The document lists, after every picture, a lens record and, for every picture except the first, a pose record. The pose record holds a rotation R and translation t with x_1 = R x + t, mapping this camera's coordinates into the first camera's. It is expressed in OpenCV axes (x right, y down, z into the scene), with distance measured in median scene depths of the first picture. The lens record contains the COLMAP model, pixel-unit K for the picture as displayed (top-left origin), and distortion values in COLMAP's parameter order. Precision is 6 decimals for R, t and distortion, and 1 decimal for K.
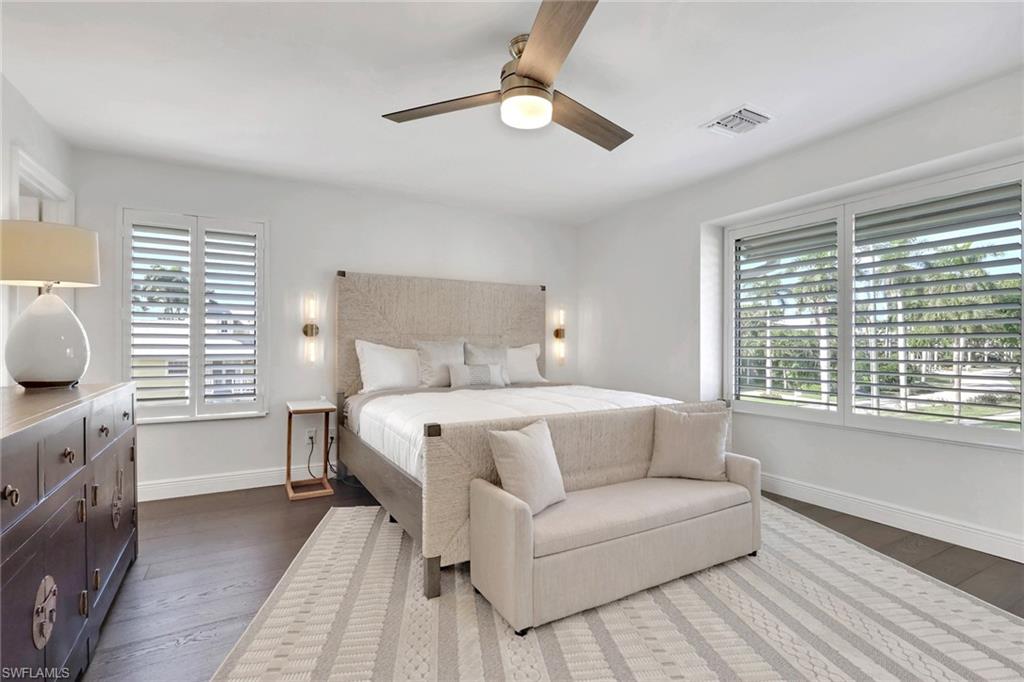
lens RADIAL K [[489.1, 0, 512.0], [0, 489.1, 341.0], [0, 0, 1]] dist [0.015727, 0.000072]
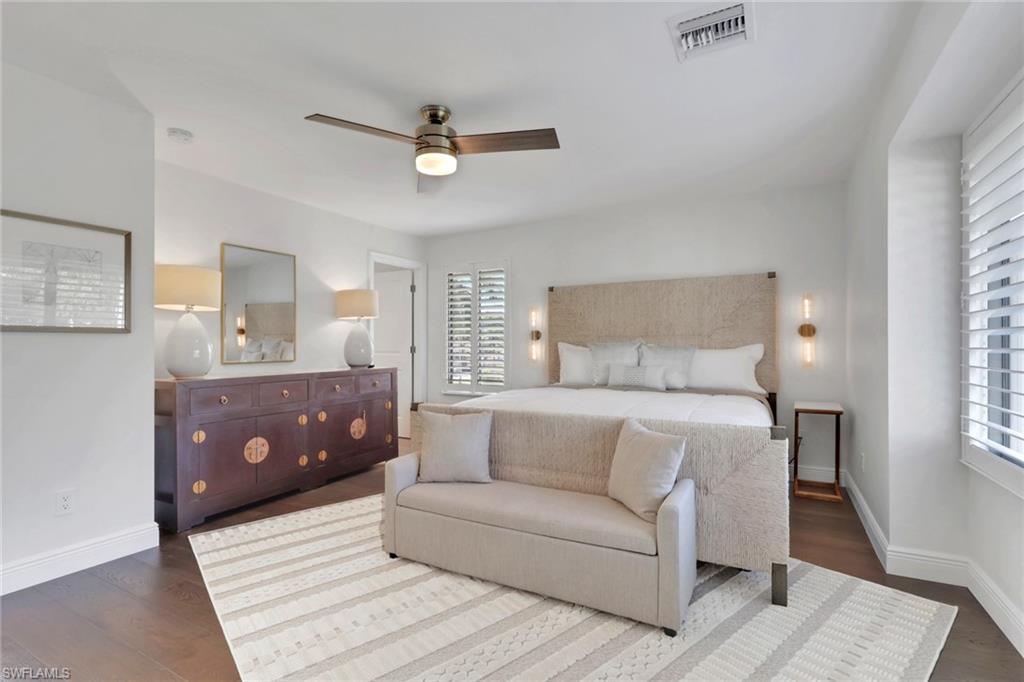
lens RADIAL K [[479.4, 0, 512.0], [0, 479.4, 341.0], [0, 0, 1]] dist [-0.000376, -0.000009]
pose [[0.517808, -0.011671, -0.855417, 0.638125], [0.008795, 0.999927, -0.008318, 0.003515], [0.855451, -0.003216, 0.517873, 0.281014]]
